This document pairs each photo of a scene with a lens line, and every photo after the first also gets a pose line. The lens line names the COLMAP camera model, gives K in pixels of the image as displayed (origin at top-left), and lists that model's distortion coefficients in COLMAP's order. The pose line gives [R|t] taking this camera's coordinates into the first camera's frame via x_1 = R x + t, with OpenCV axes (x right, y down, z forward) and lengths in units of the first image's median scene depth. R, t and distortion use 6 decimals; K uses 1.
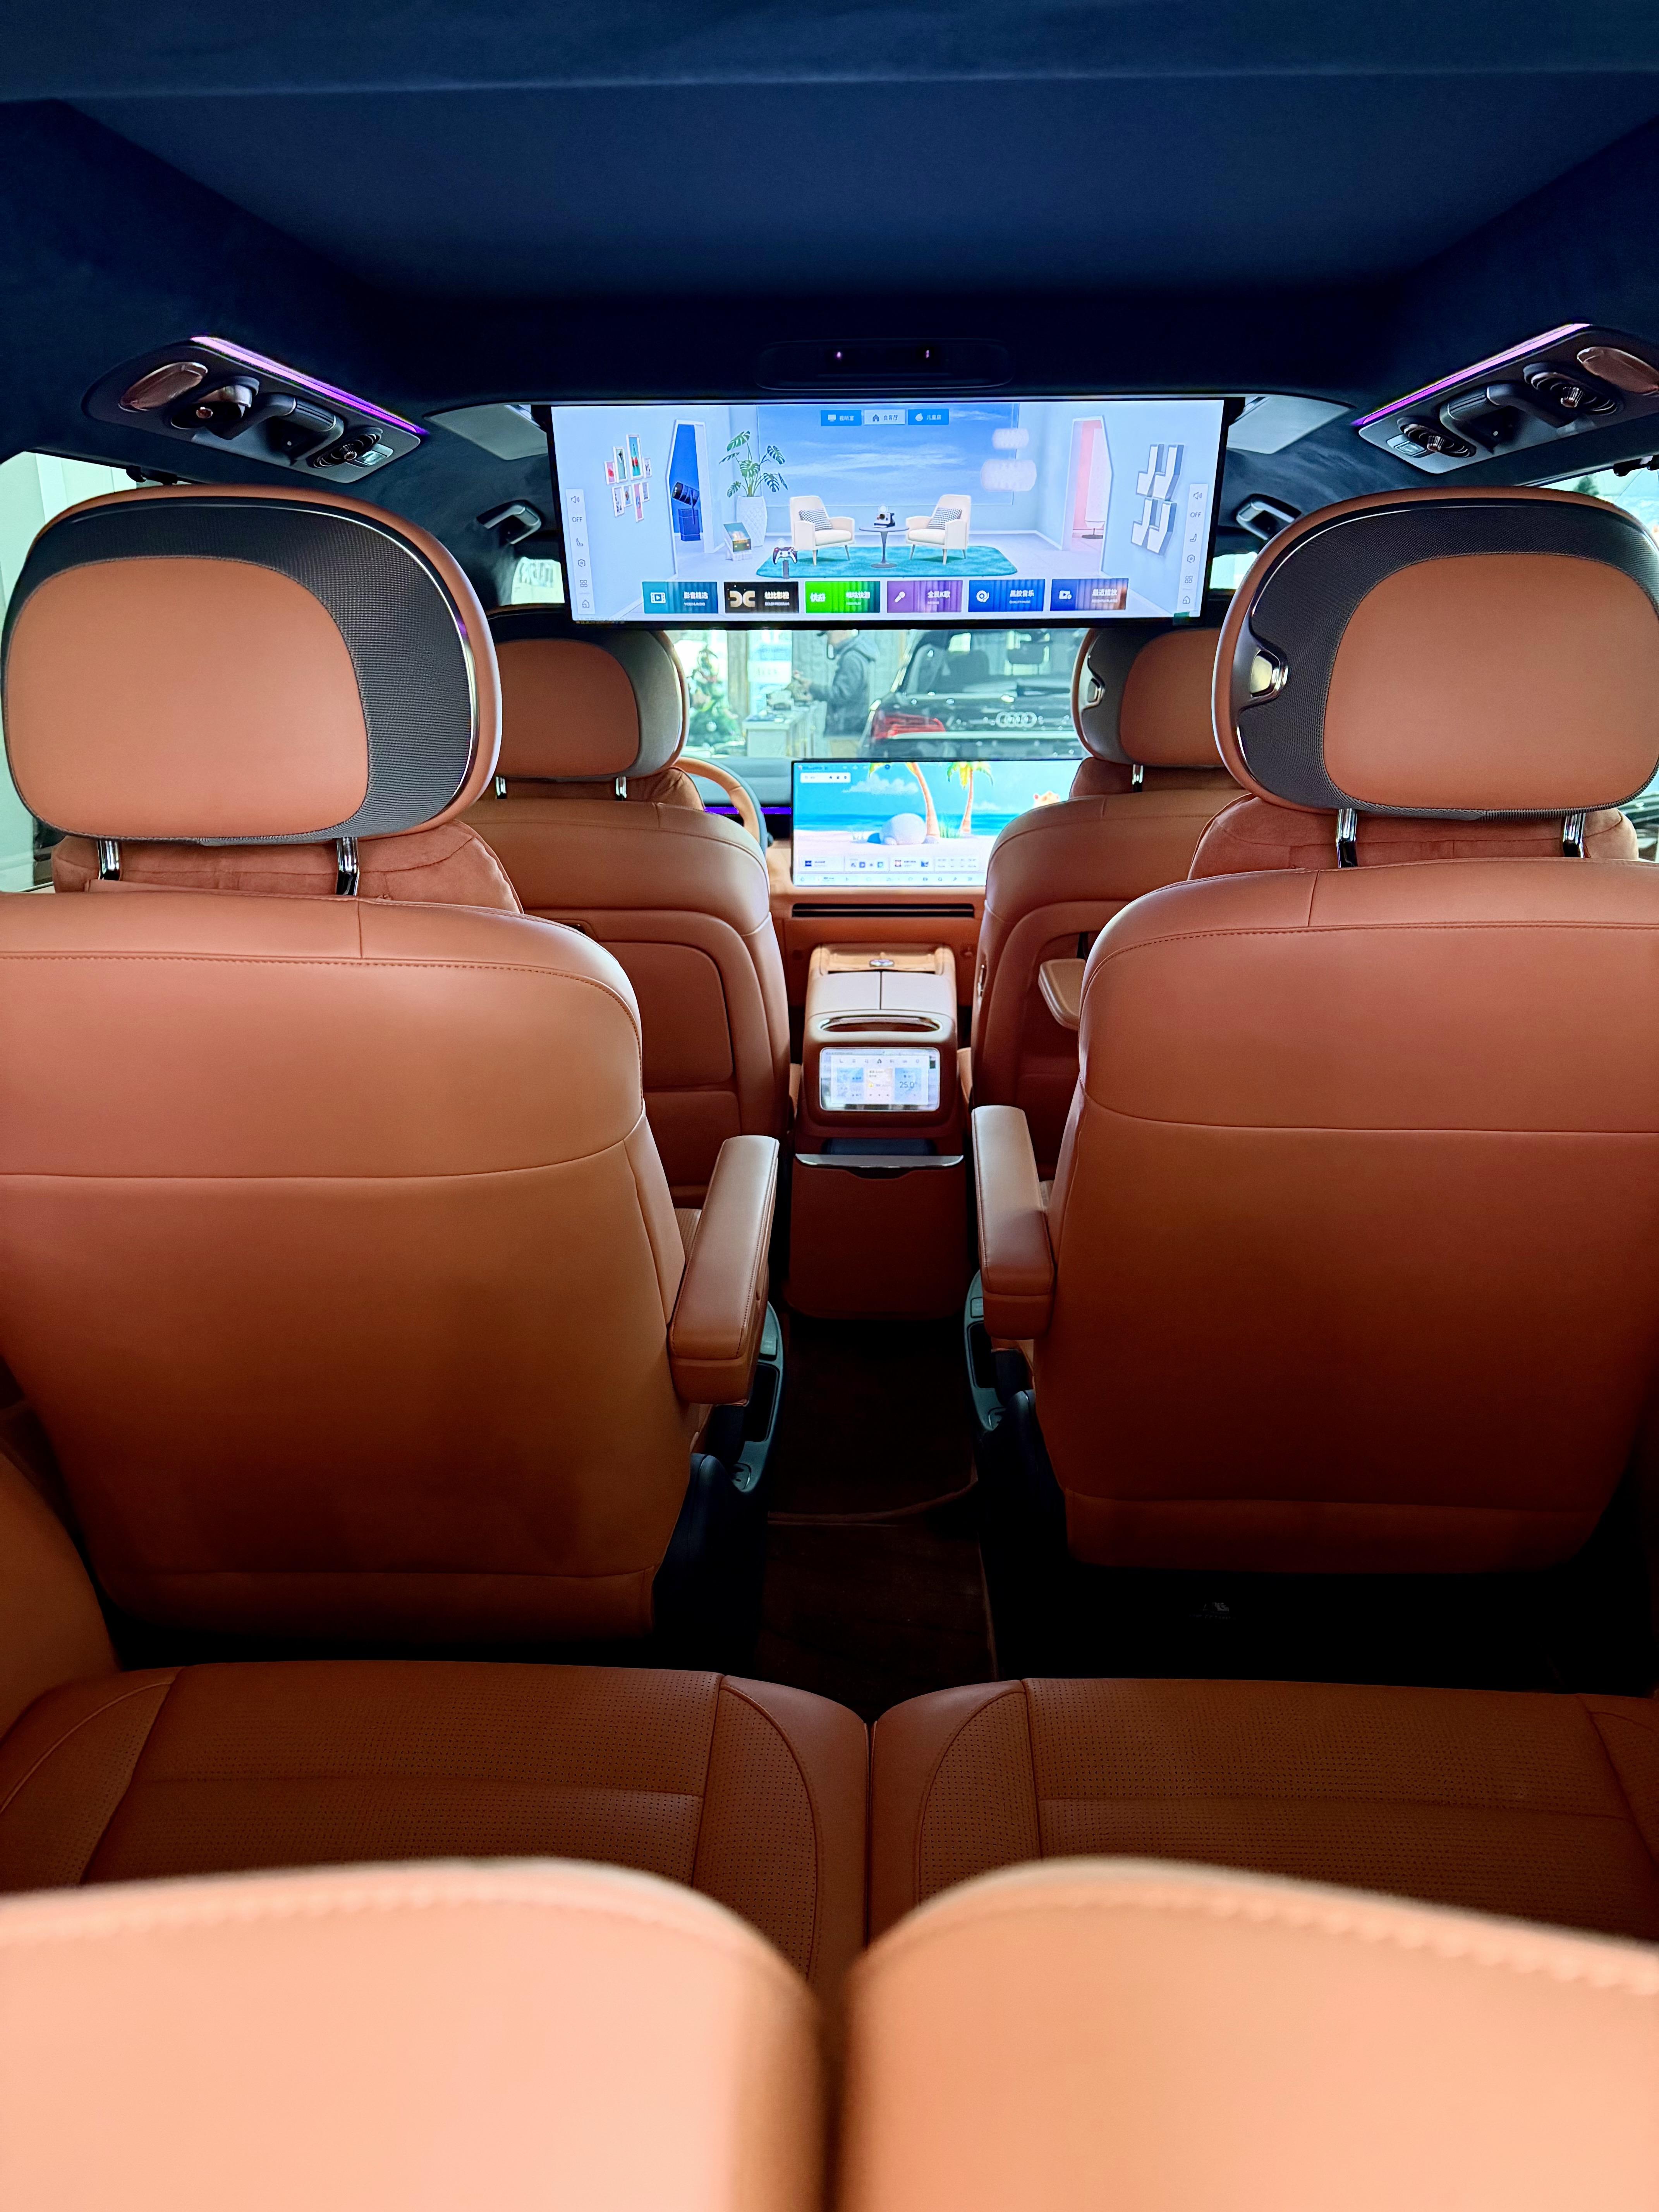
lens RADIAL K [[1571.6, 0, 806.9], [0, 1571.6, 1140.2], [0, 0, 1]] dist [0.037637, -0.054033]
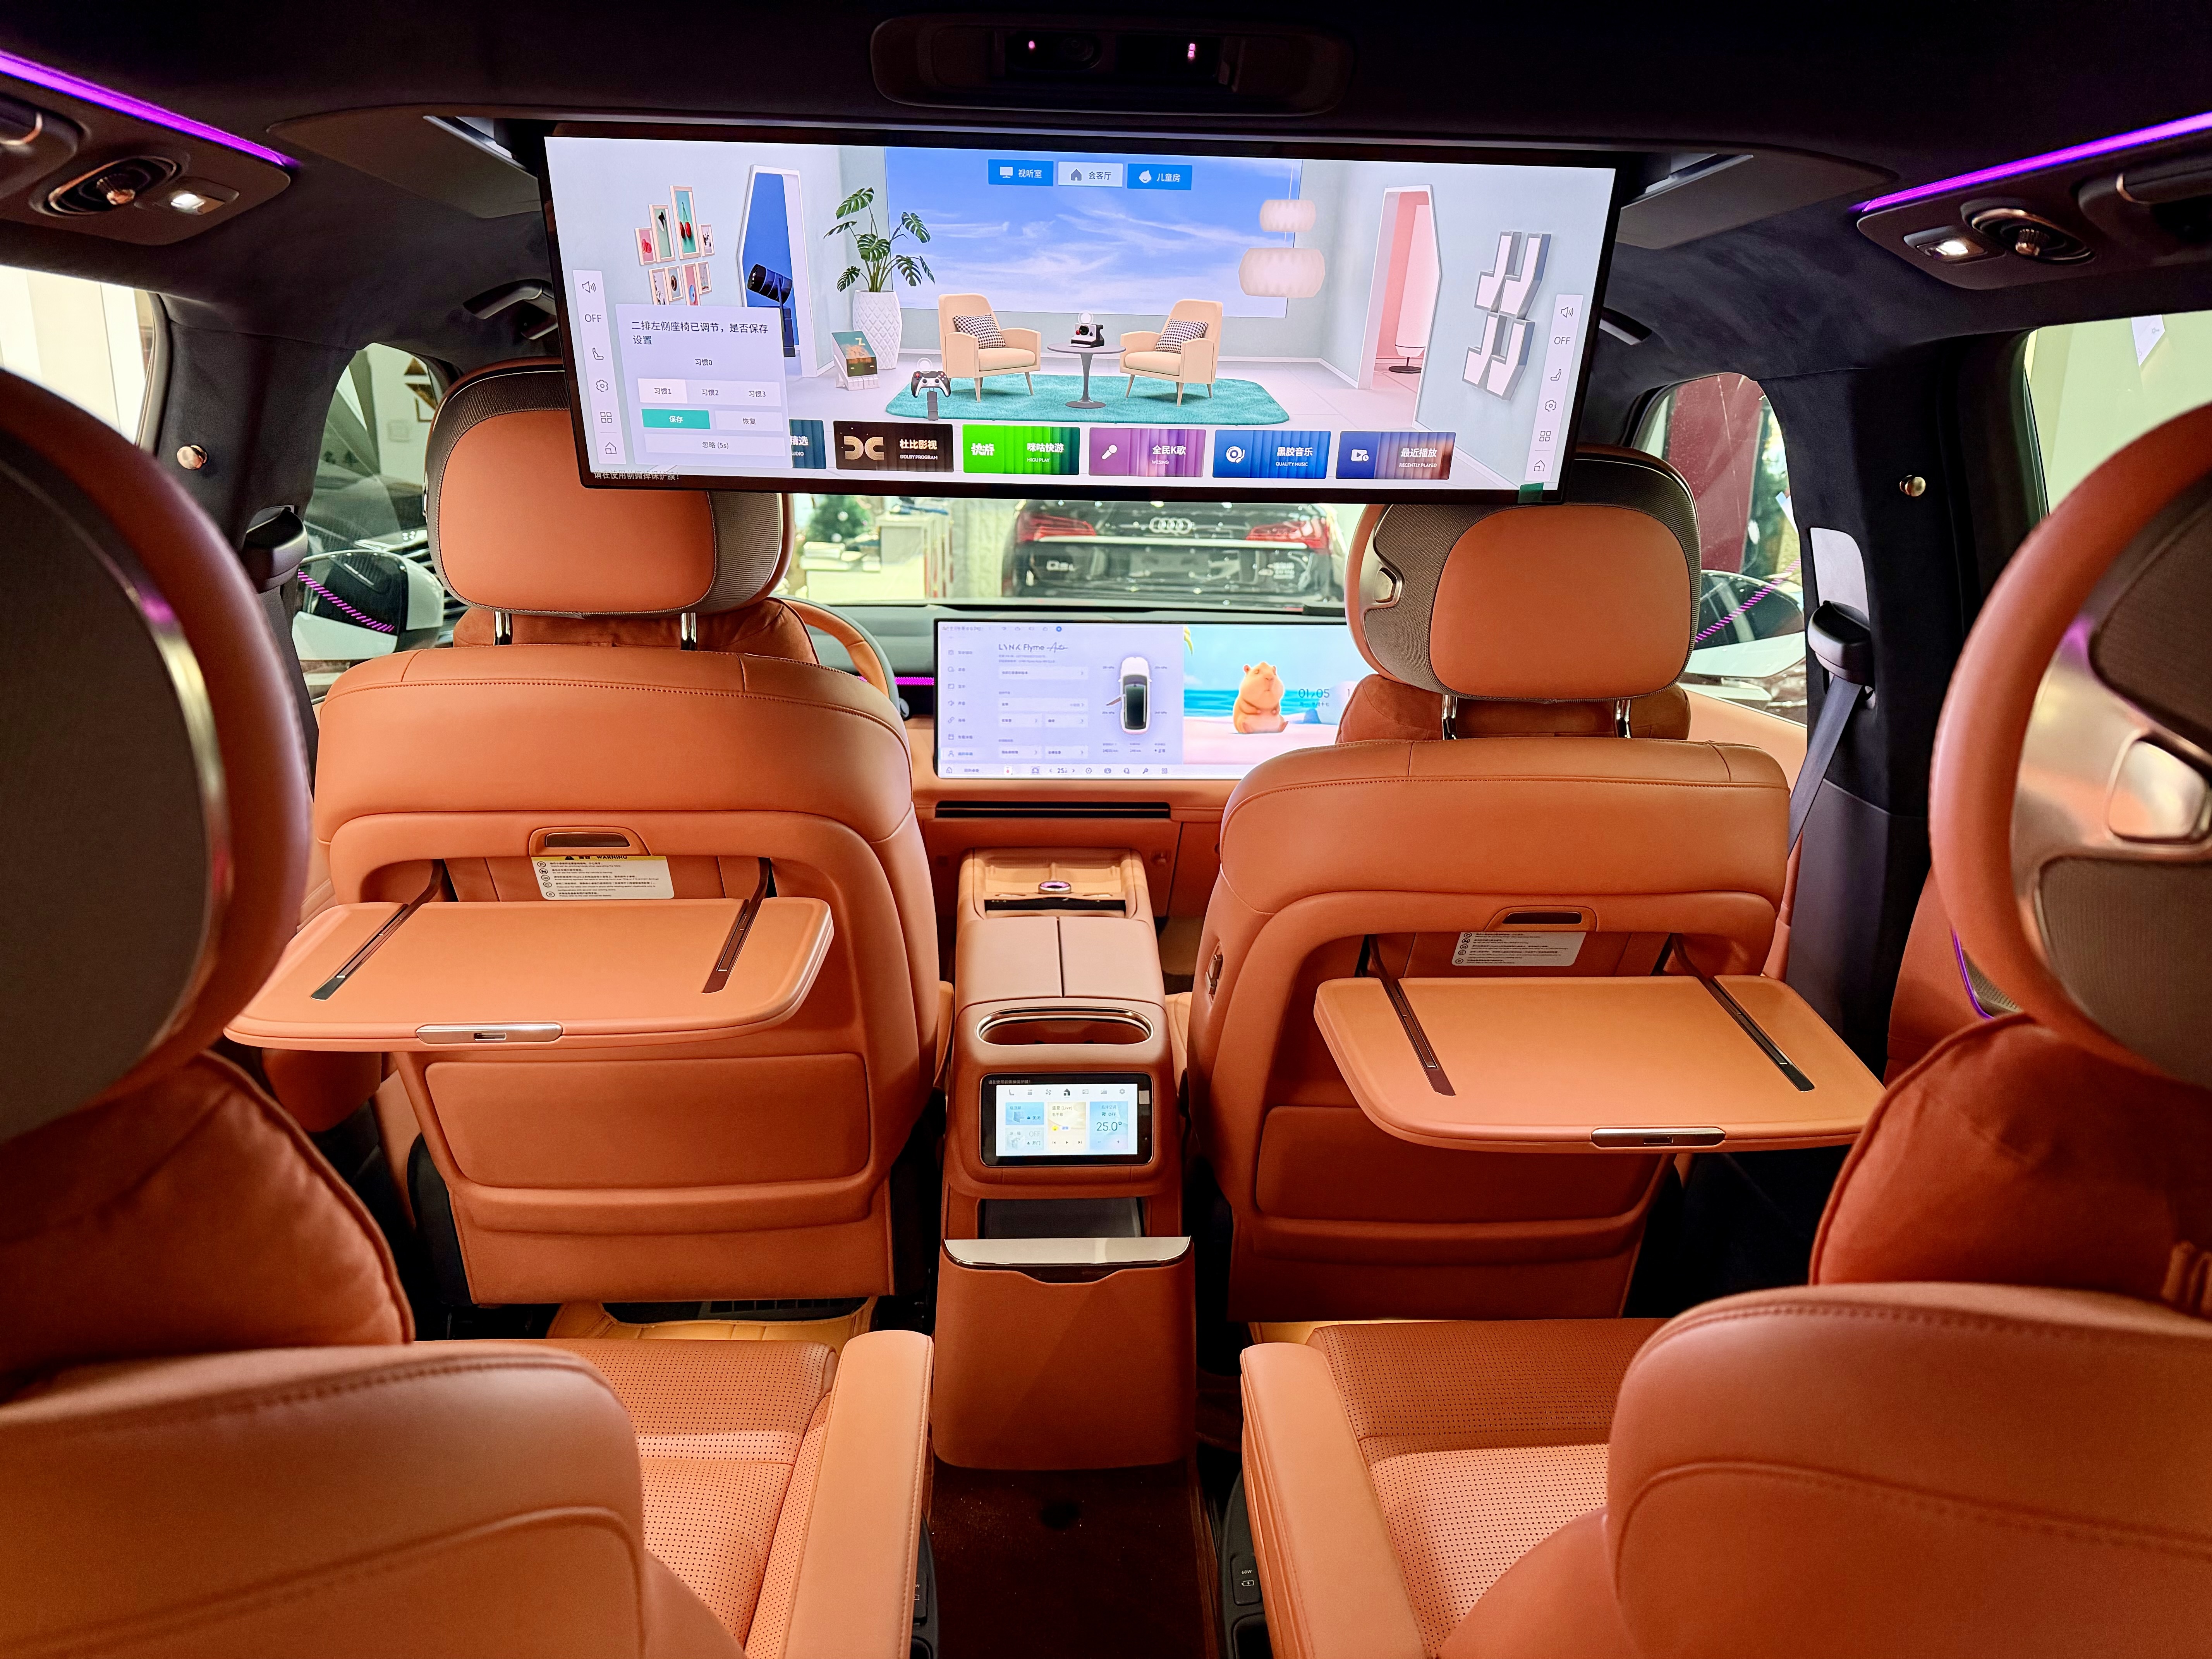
lens RADIAL K [[1548.6, 0, 1098.6], [0, 1548.6, 834.1], [0, 0, 1]] dist [0.089634, -0.114596]
pose [[0.994987, -0.001644, 0.099992, -0.009816], [0.006379, 0.998872, -0.047052, -0.157922], [-0.099802, 0.047454, 0.993875, 0.372894]]
